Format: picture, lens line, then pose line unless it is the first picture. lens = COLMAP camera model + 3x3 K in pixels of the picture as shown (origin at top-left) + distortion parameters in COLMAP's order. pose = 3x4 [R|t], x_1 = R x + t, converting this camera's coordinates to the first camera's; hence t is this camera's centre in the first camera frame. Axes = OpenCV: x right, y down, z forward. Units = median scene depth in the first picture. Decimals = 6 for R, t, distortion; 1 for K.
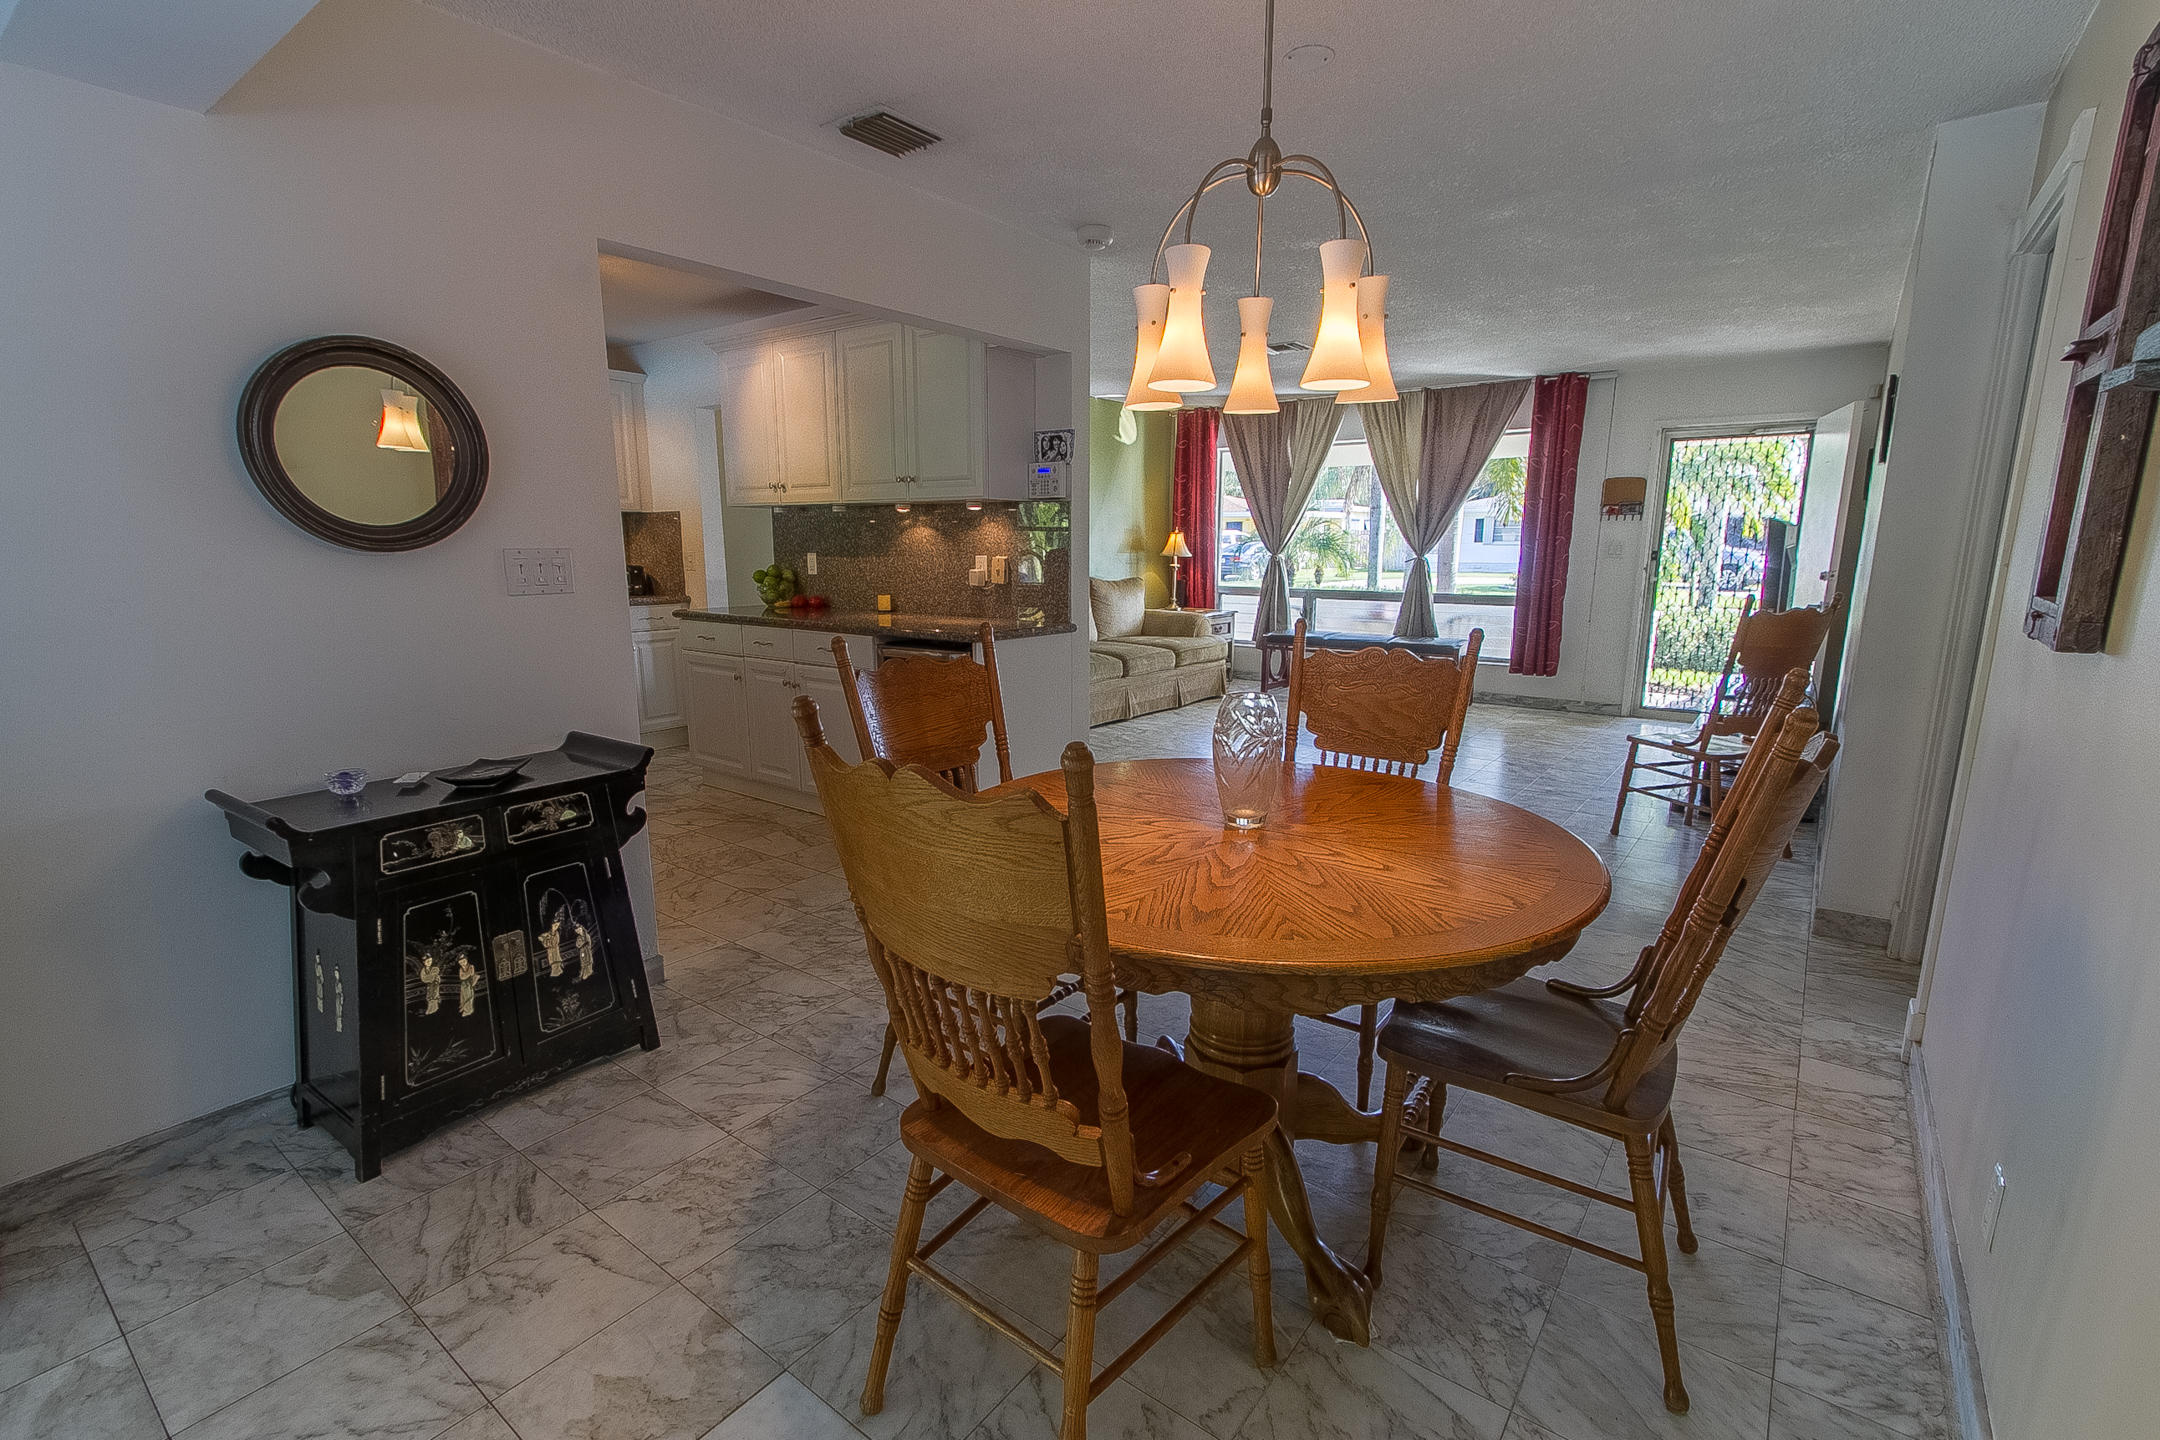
lens RADIAL K [[983.4, 0, 1072.3], [0, 983.4, 740.1], [0, 0, 1]] dist [0.006920, -0.002898]
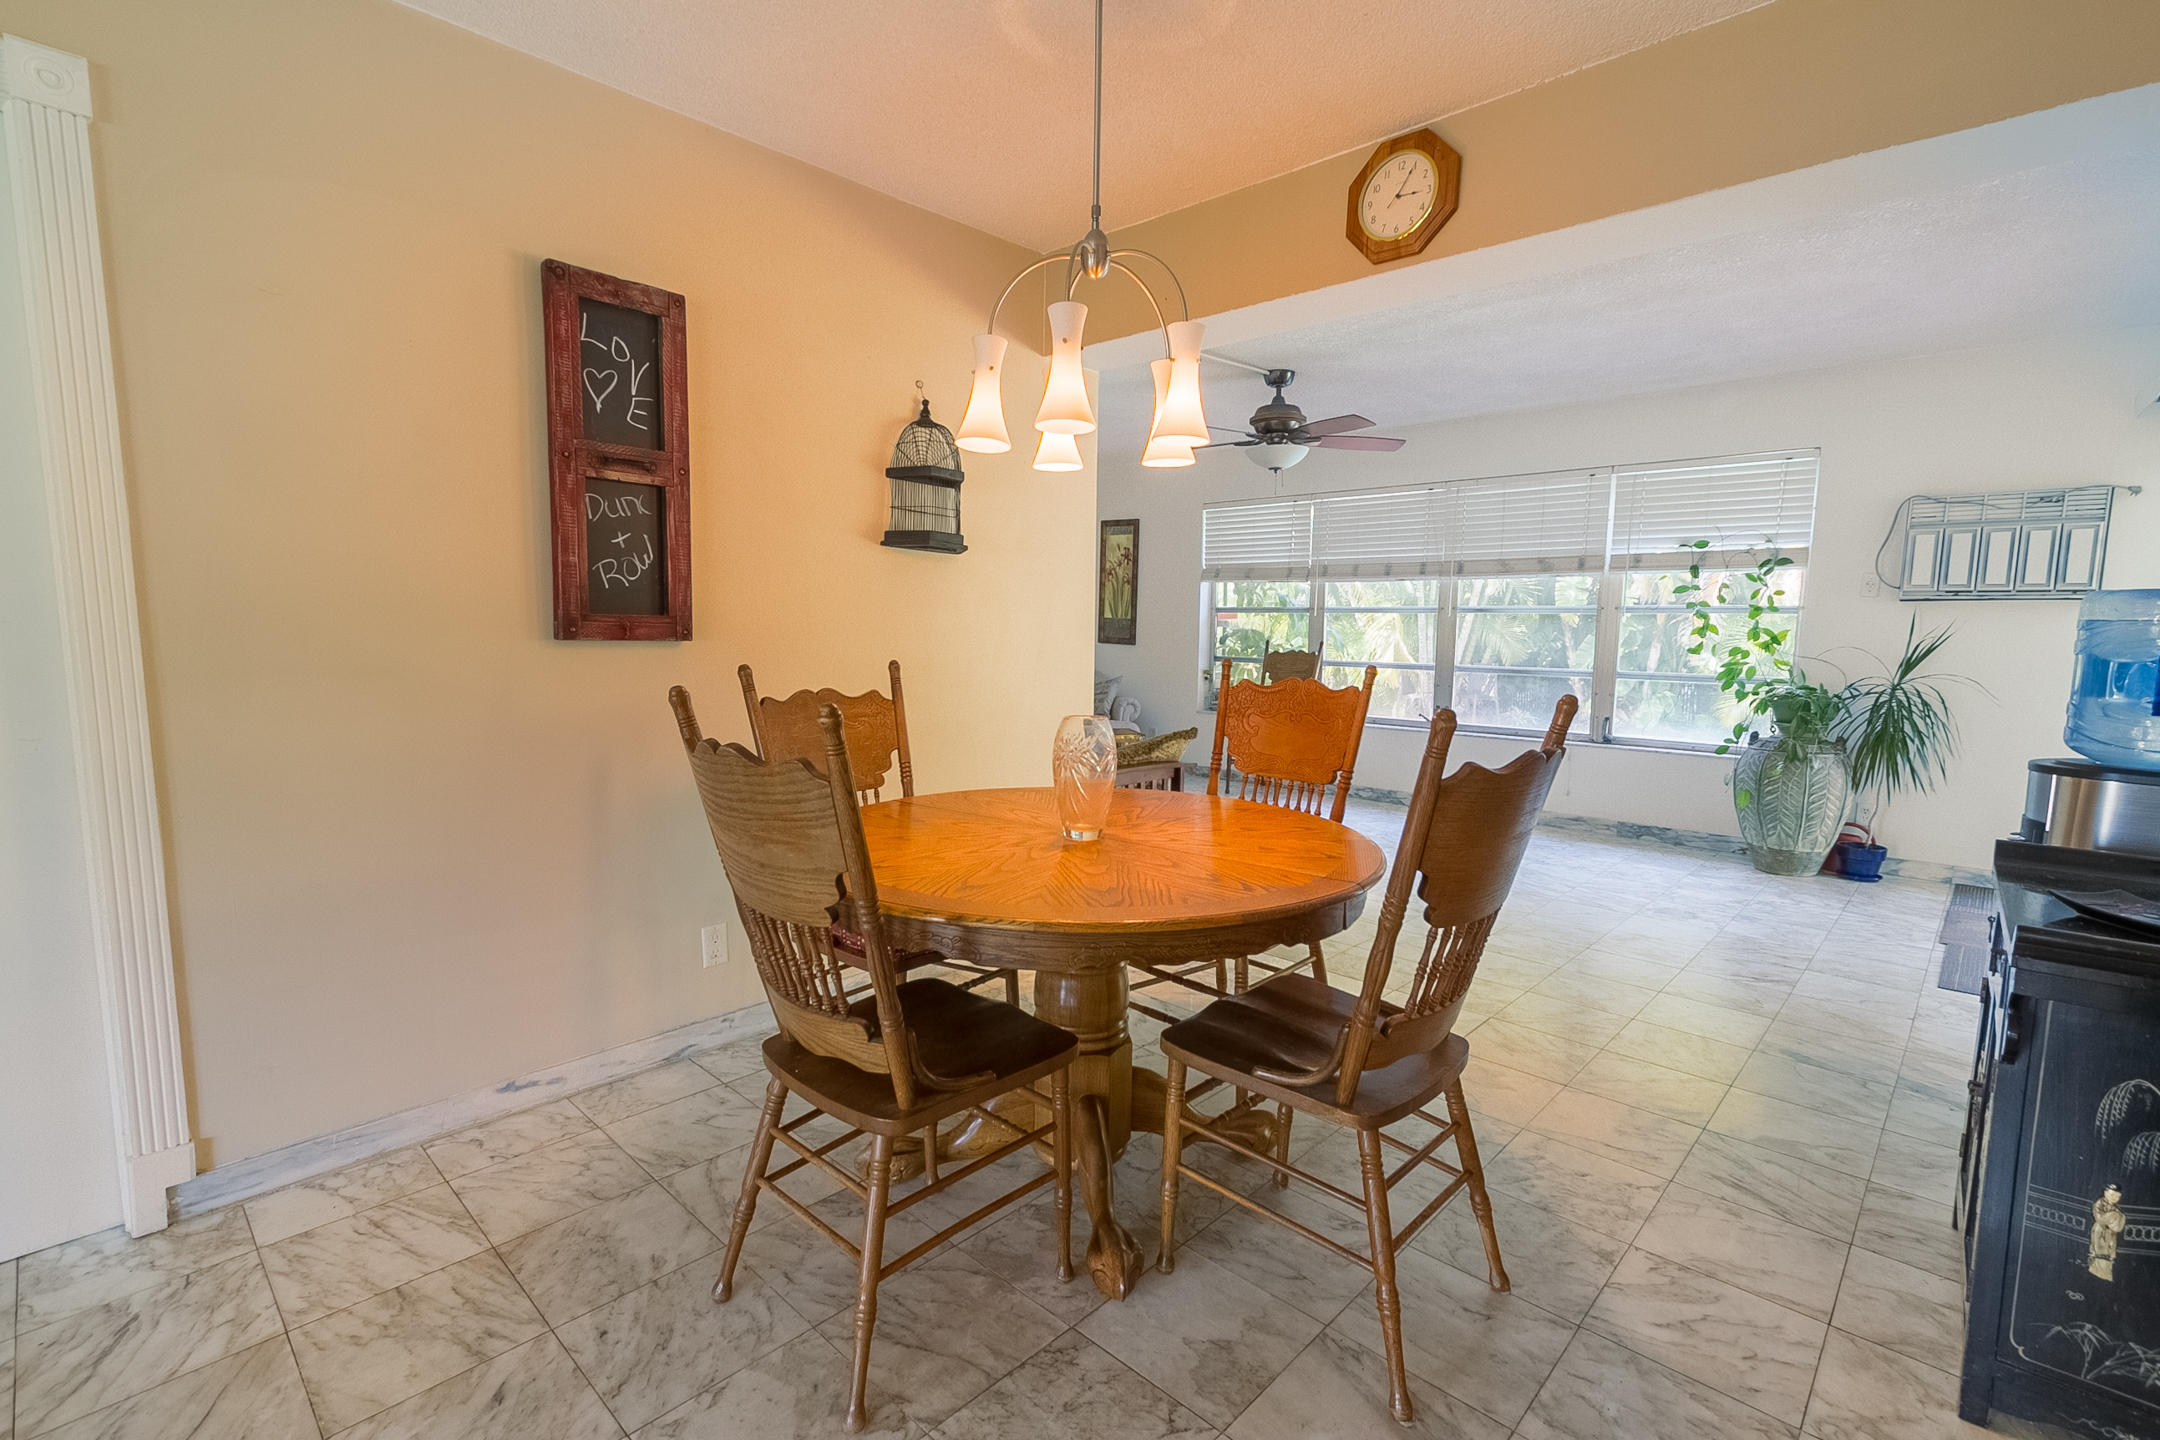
lens RADIAL K [[983.4, 0, 1096.4], [0, 983.4, 720.2], [0, 0, 1]] dist [0.006920, -0.002898]
pose [[-0.996134, -0.020825, 0.085337, 0.018848], [0.005828, 0.953682, 0.300760, -0.094000], [-0.087648, 0.300095, -0.949874, 0.518834]]
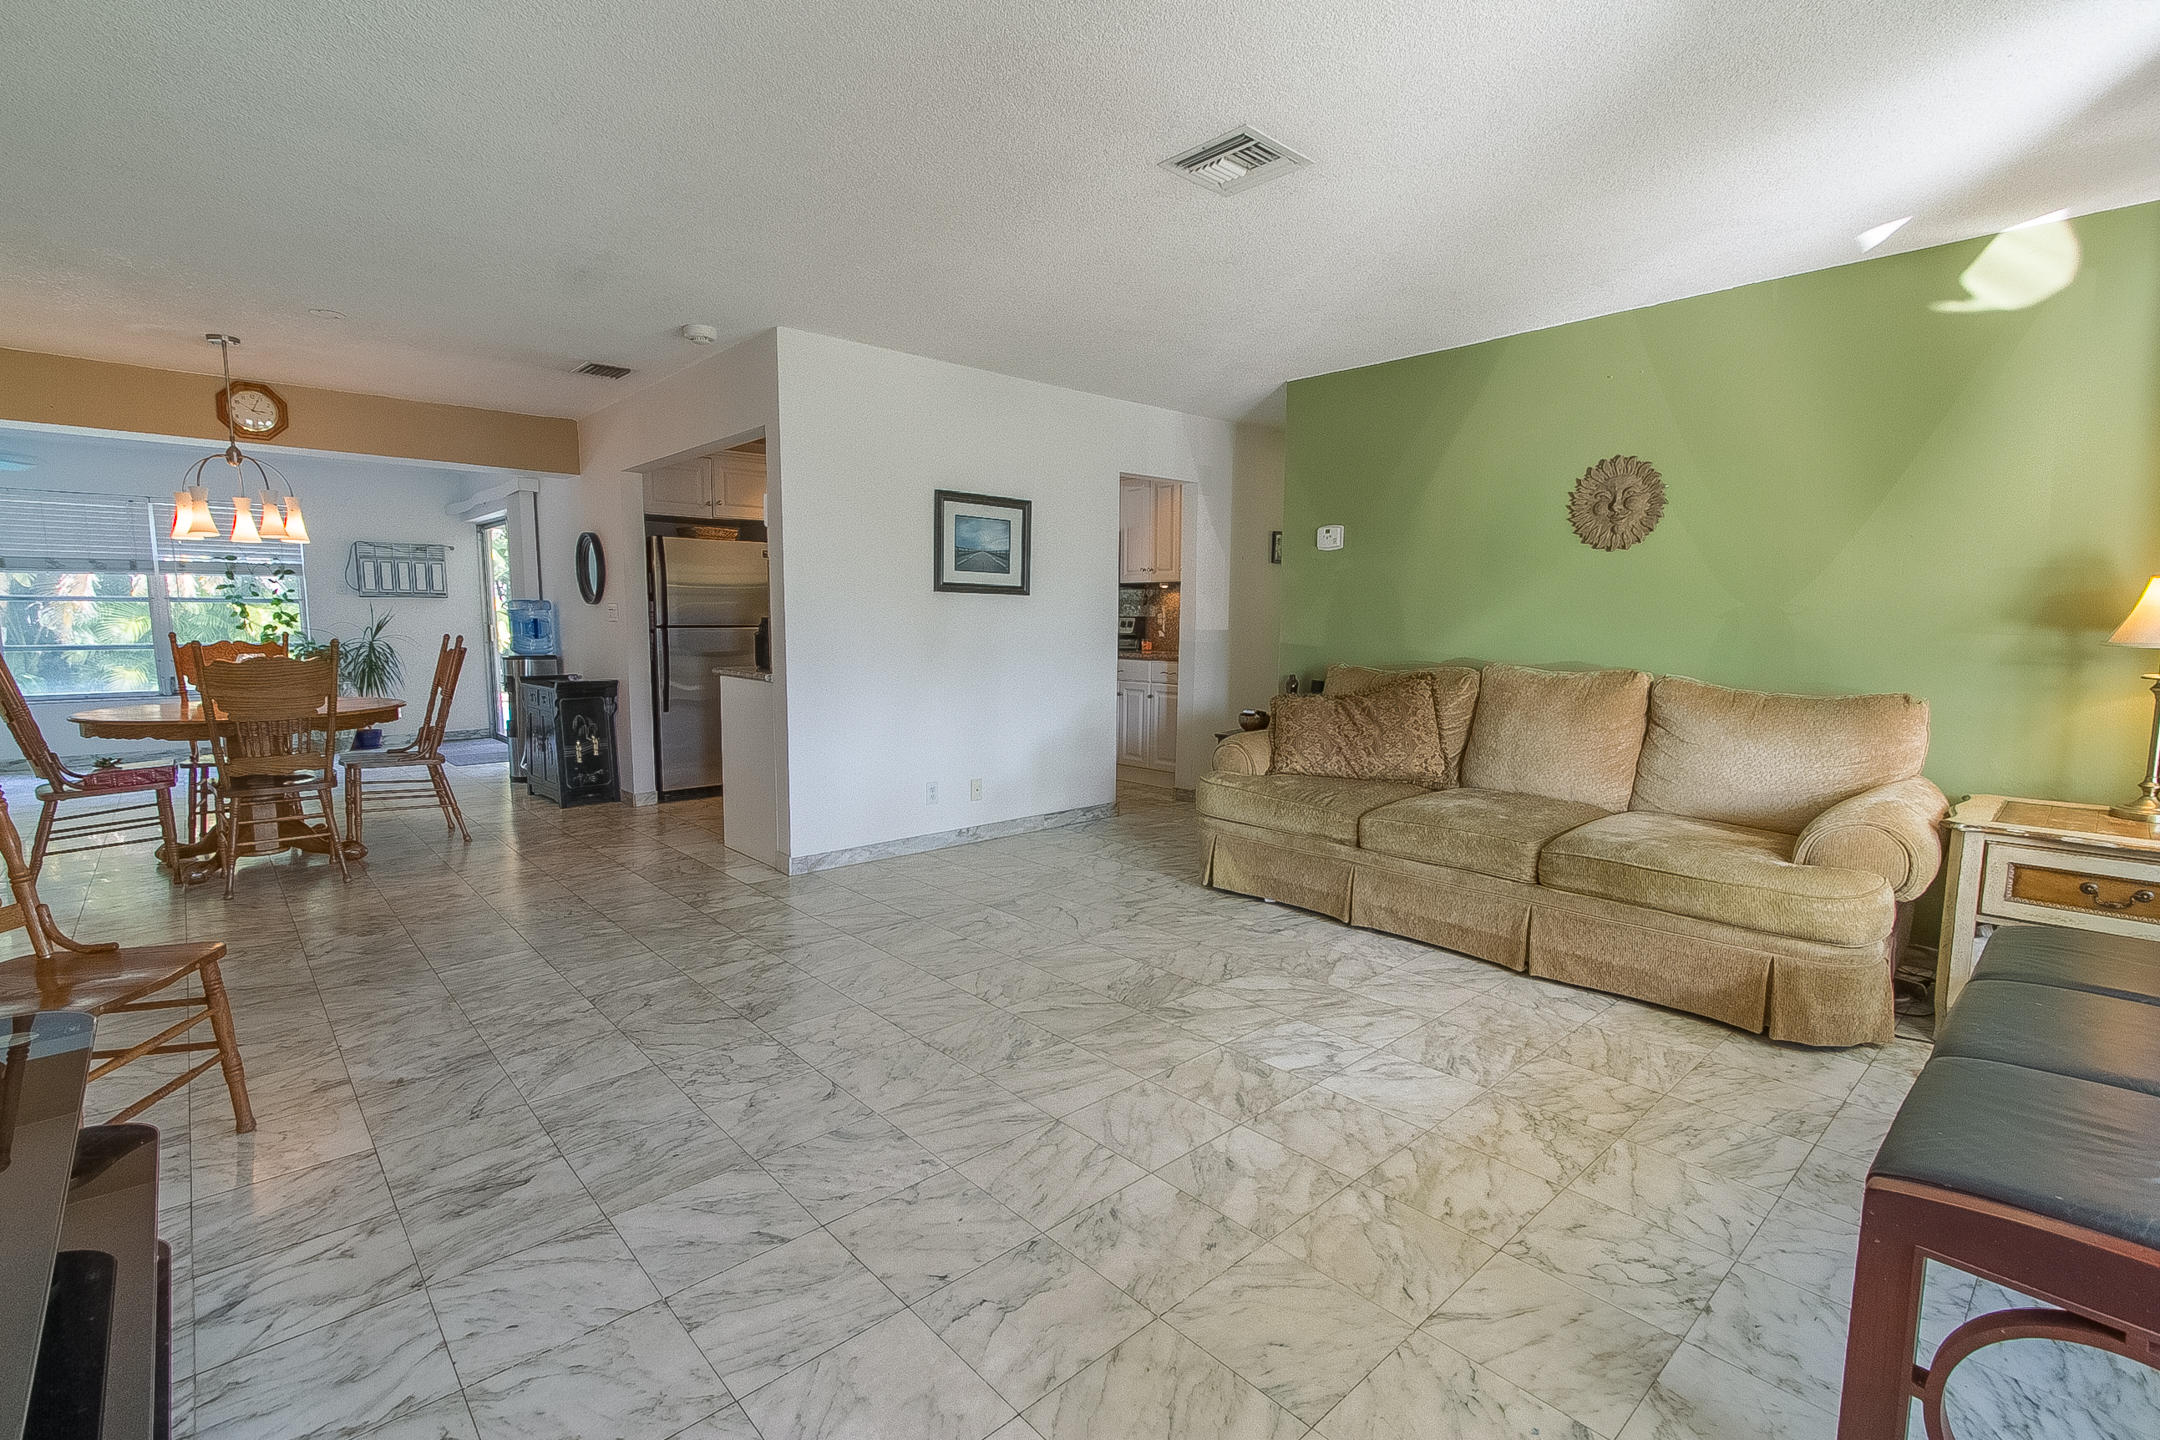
lens RADIAL K [[983.4, 0, 1075.8], [0, 983.4, 725.3], [0, 0, 1]] dist [0.006920, -0.002898]
pose [[-0.172190, 0.105914, -0.979353, 0.571794], [-0.205747, 0.968408, 0.140905, -0.165230], [0.963337, 0.225762, -0.144959, 0.869198]]
